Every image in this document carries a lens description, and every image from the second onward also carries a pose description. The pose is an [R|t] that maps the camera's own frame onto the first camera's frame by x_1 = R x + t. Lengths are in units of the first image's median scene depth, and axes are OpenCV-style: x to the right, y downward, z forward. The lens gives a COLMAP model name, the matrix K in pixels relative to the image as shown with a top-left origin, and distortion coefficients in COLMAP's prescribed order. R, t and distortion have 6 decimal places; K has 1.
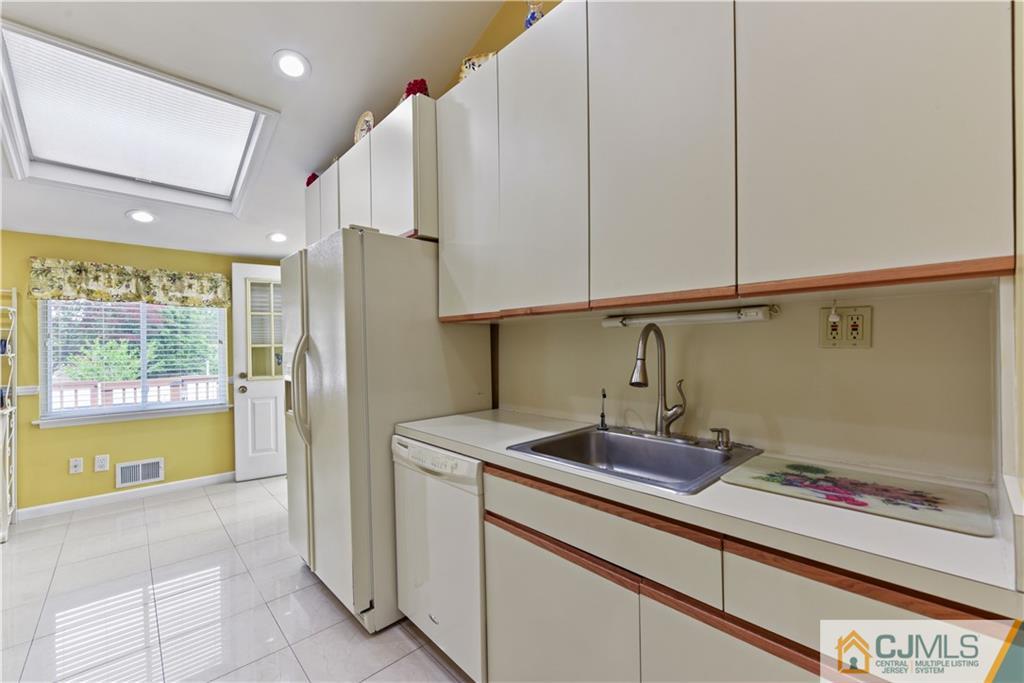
lens RADIAL K [[410.7, 0, 493.3], [0, 410.7, 350.4], [0, 0, 1]] dist [0.015504, -0.000412]
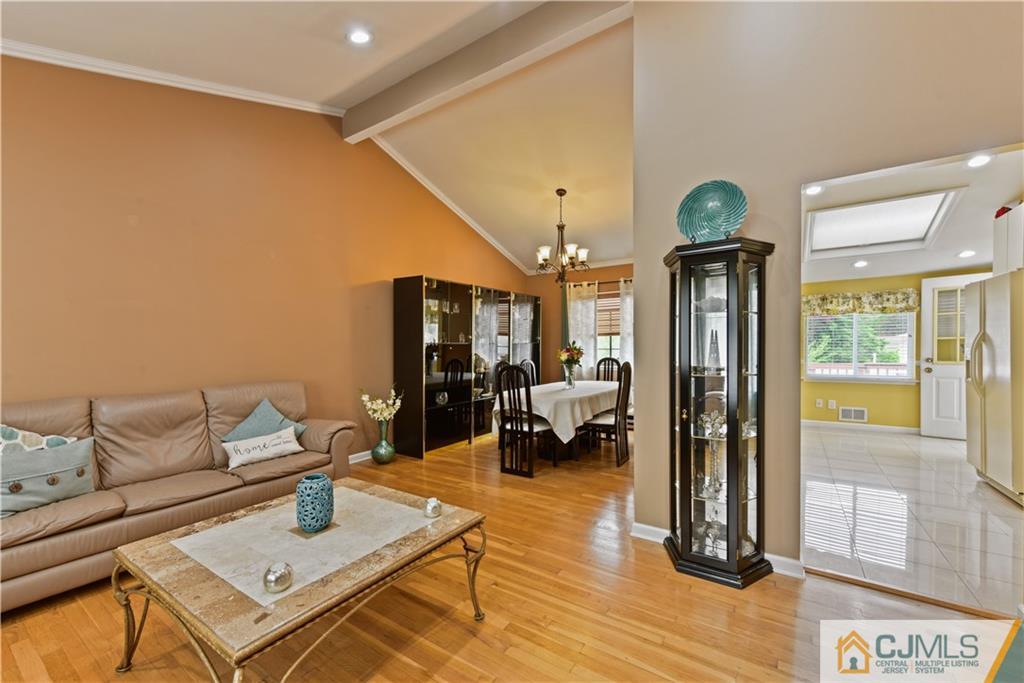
lens RADIAL K [[410.7, 0, 508.3], [0, 410.7, 355.5], [0, 0, 1]] dist [0.015504, -0.000412]
pose [[0.248766, 0.027386, -0.968176, 0.404178], [0.001497, 0.999588, 0.028659, 0.004403], [0.968562, -0.008579, 0.248623, -0.728678]]
